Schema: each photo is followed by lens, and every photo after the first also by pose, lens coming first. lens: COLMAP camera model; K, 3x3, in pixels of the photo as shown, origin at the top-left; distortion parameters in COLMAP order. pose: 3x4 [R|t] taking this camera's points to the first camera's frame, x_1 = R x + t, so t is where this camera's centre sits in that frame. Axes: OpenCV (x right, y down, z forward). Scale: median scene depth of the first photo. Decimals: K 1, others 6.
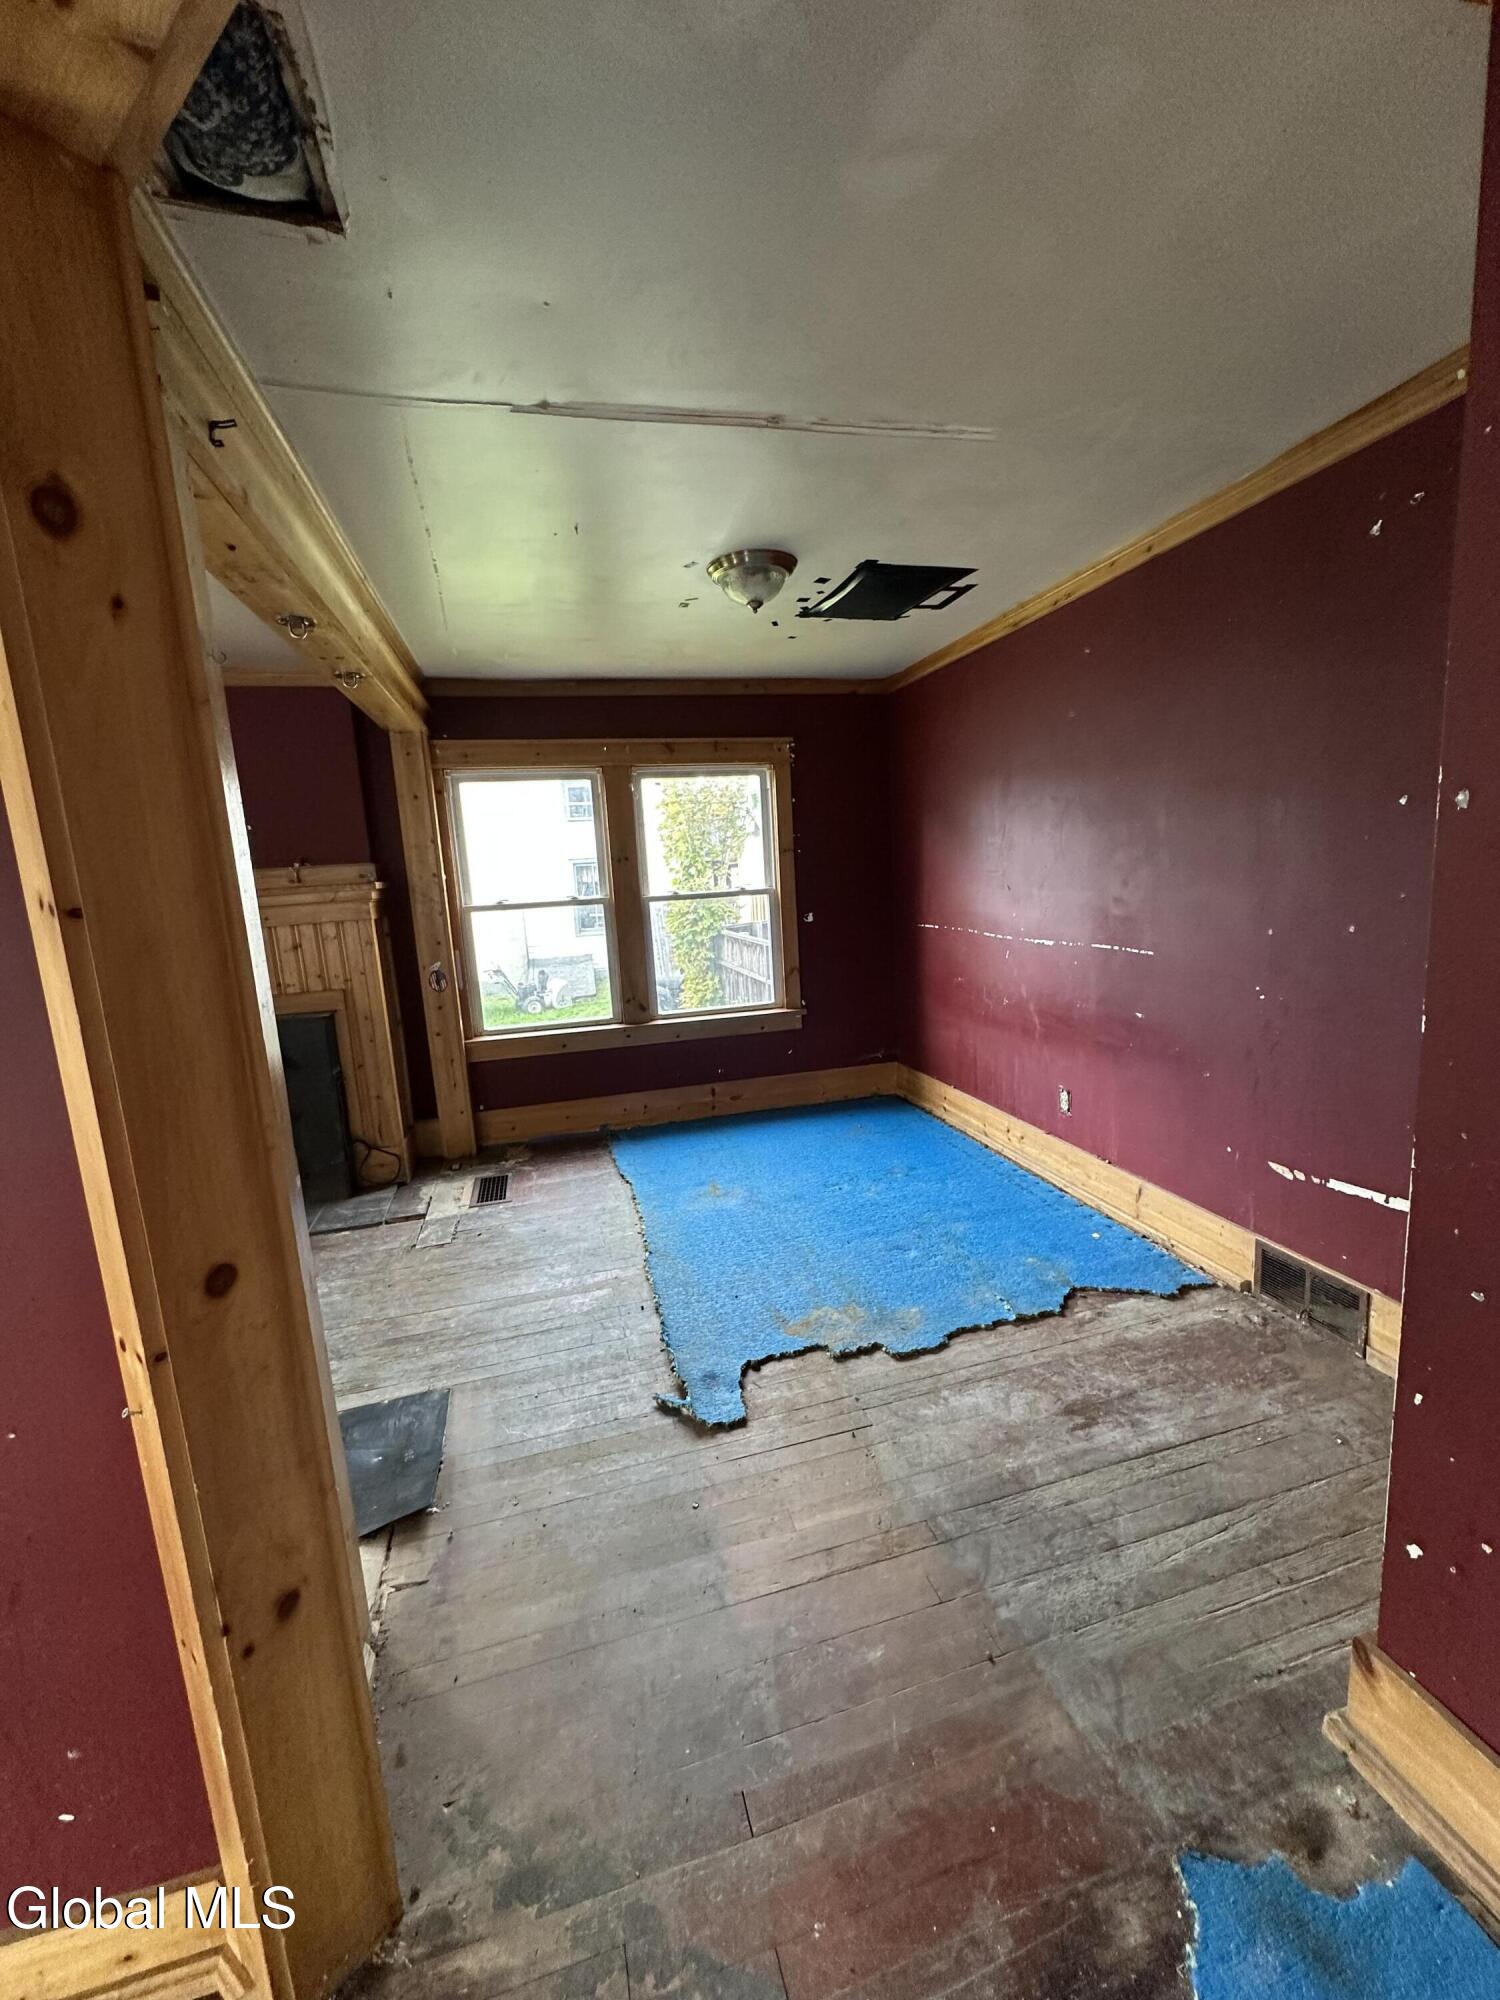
lens RADIAL K [[801.9, 0, 750.0], [0, 801.9, 1000.0], [0, 0, 1]] dist [-0.001557, 0.000066]
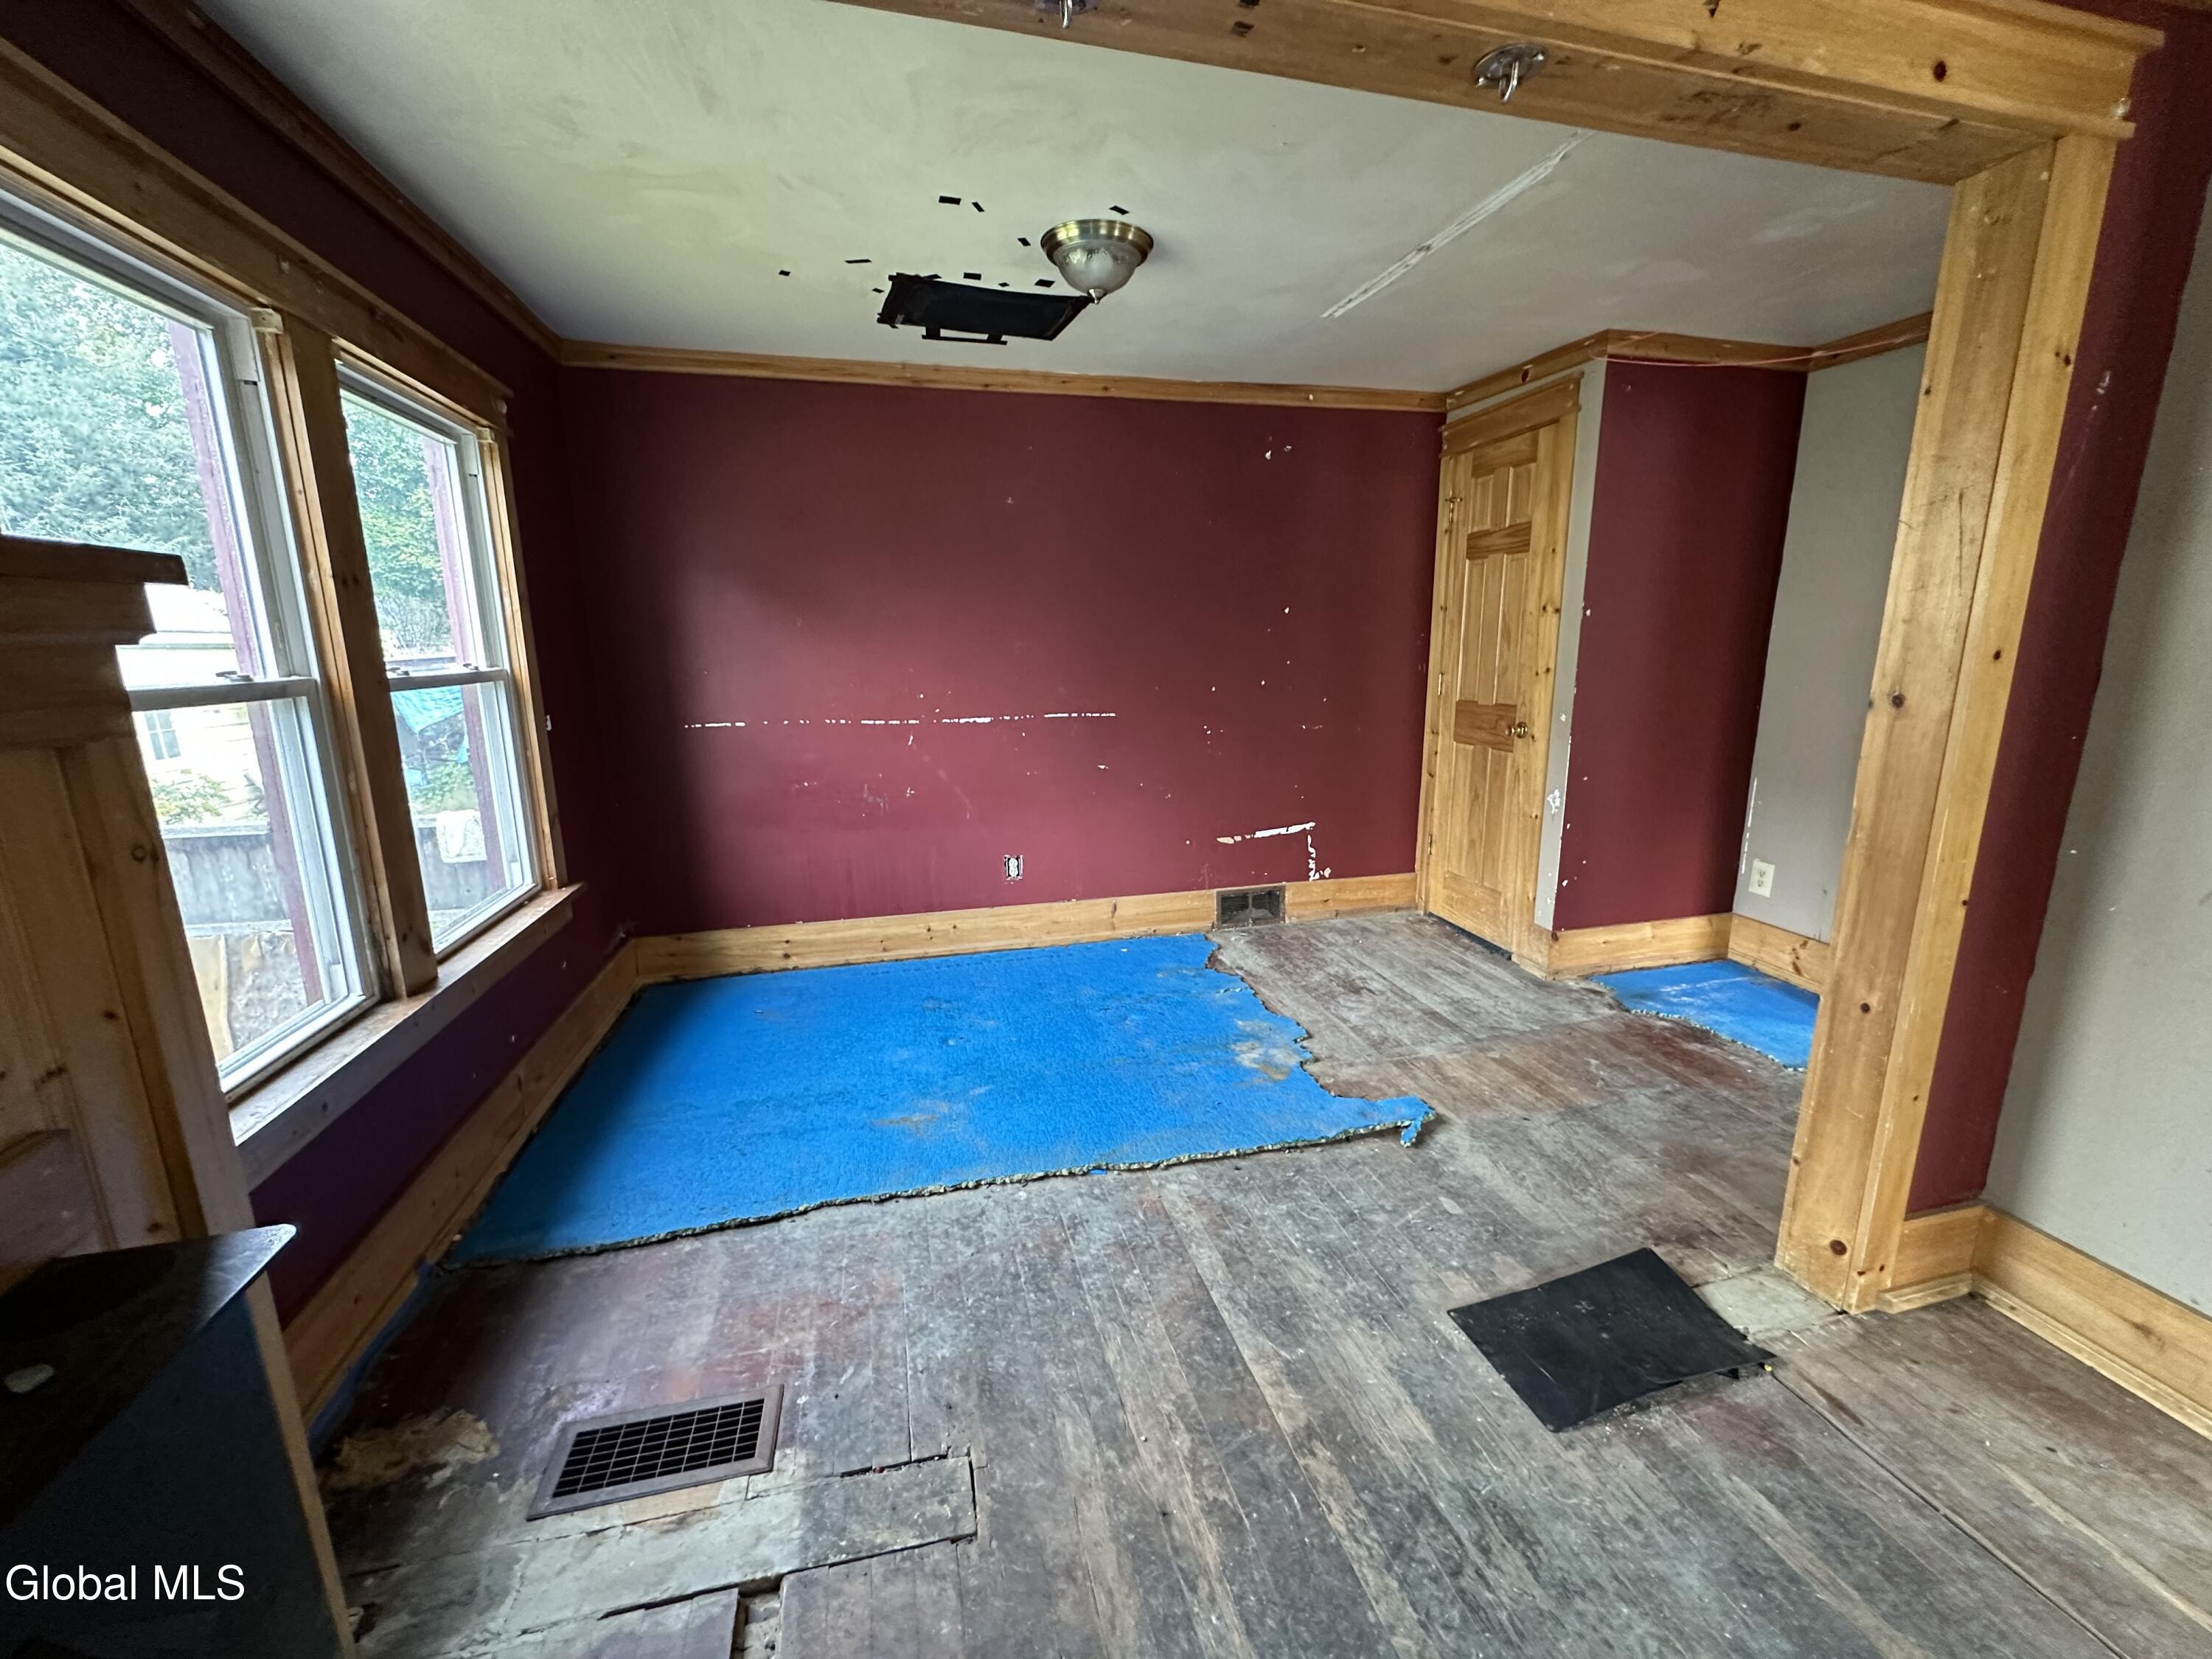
lens RADIAL K [[886.9, 0, 1106.0], [0, 886.9, 829.5], [0, 0, 1]] dist [-0.001557, 0.000066]
pose [[0.017580, -0.152018, 0.988221, -0.688846], [0.169586, 0.974507, 0.146892, -0.068000], [-0.985359, 0.165006, 0.042912, 0.746379]]
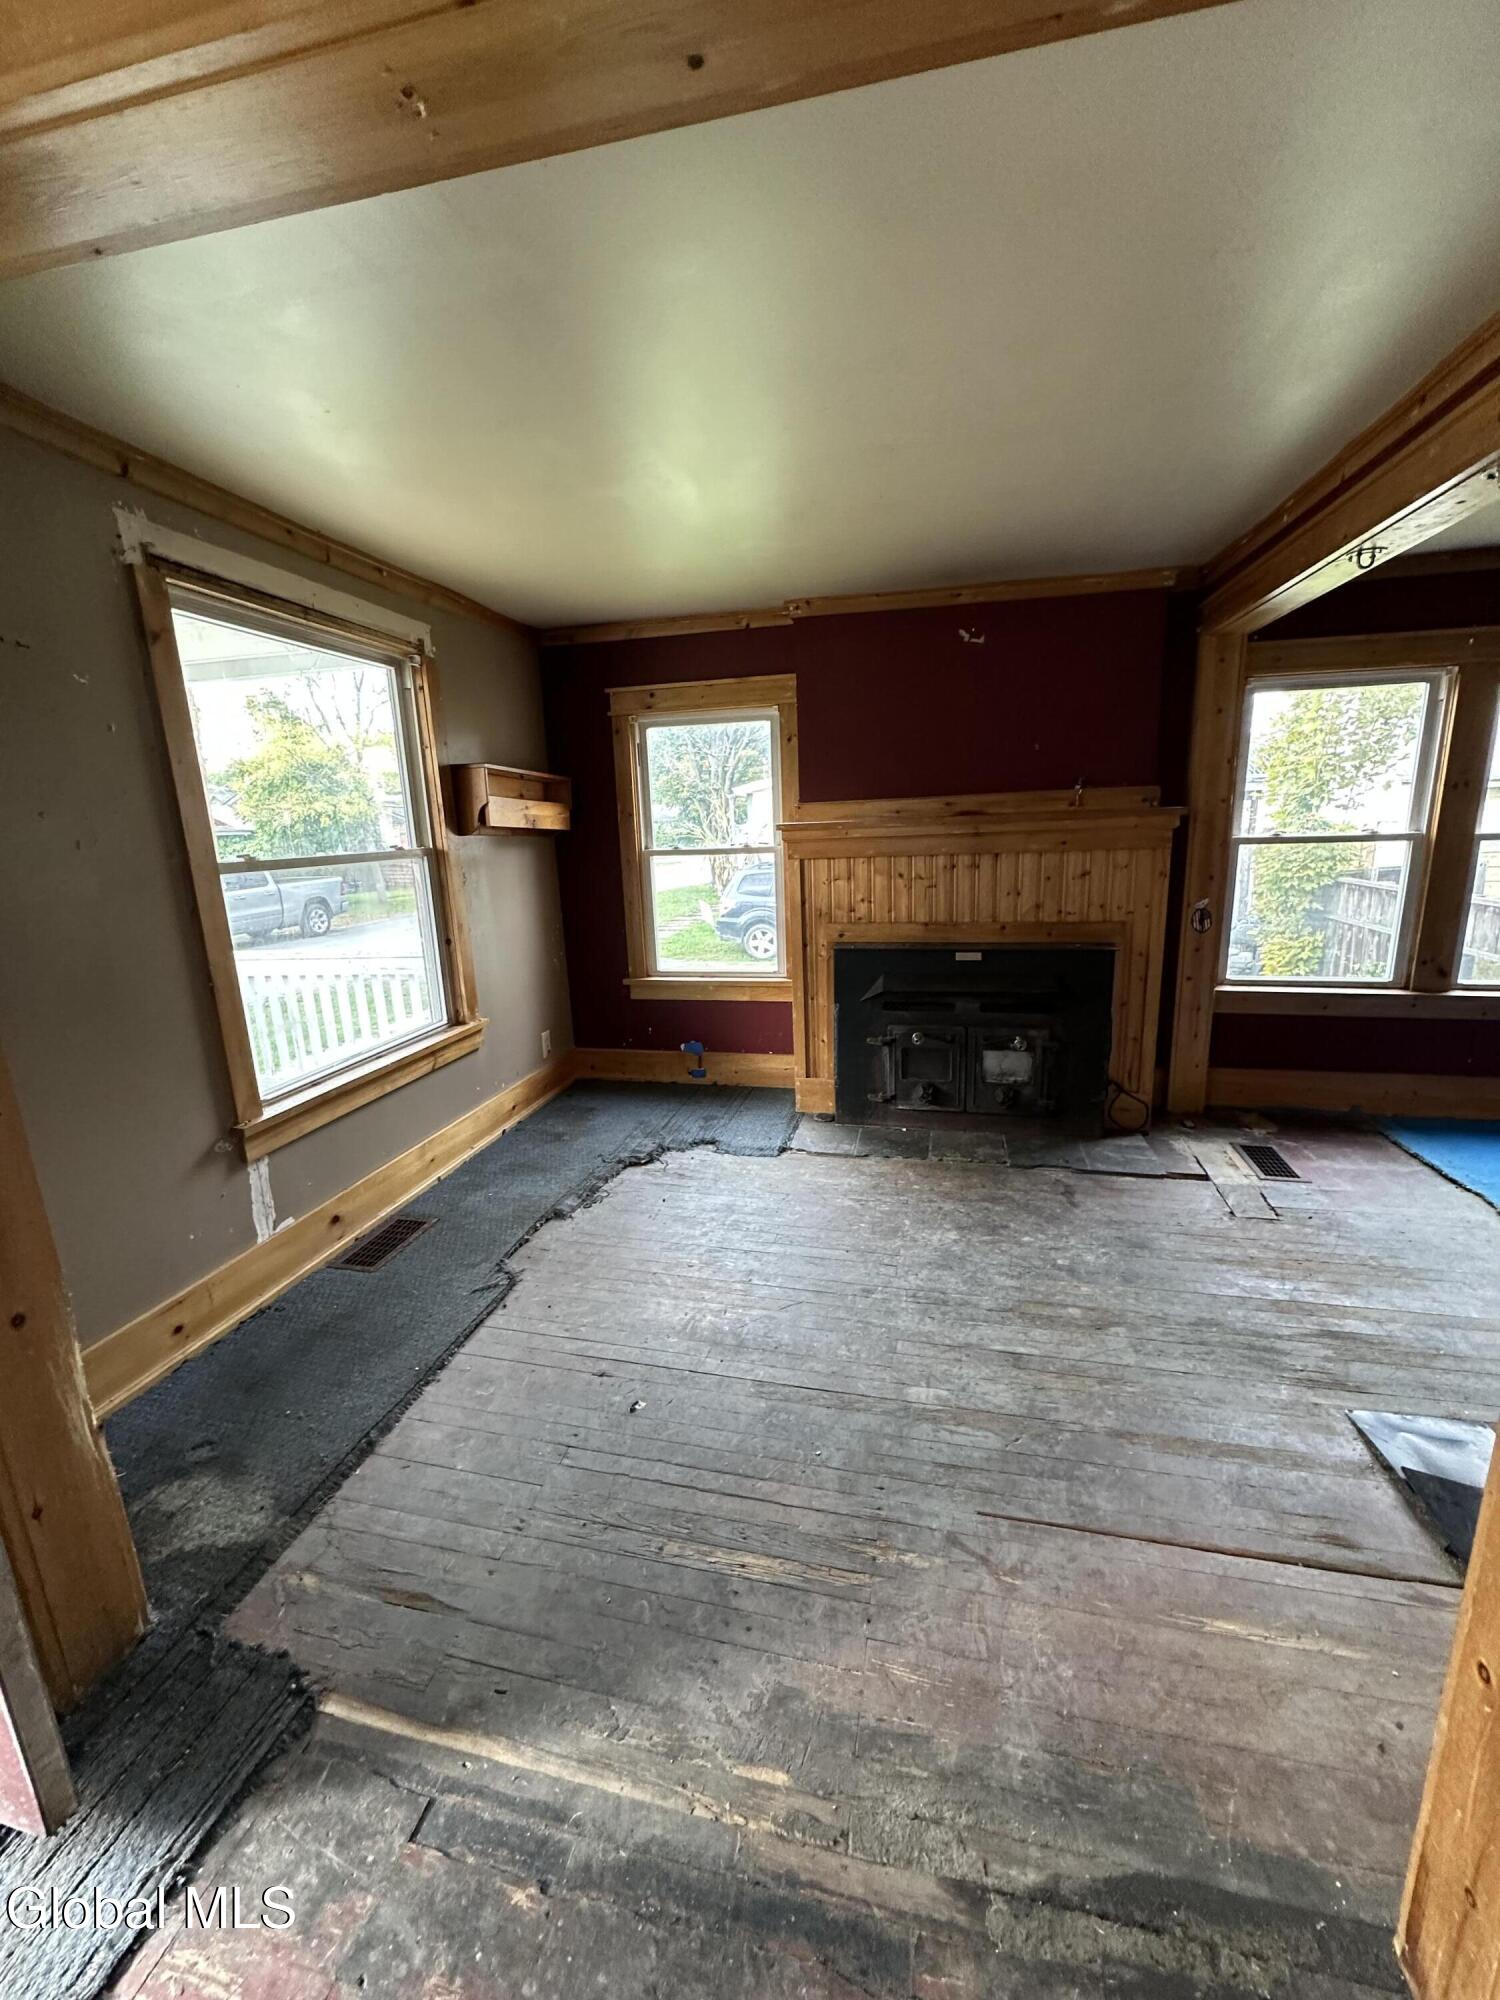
lens RADIAL K [[801.9, 0, 750.0], [0, 801.9, 1000.0], [0, 0, 1]] dist [-0.001557, 0.000066]
pose [[0.884639, 0.130898, -0.447526, -0.462351], [-0.092918, 0.990026, 0.105901, 0.018612], [0.456924, -0.052101, 0.887978, -0.041397]]
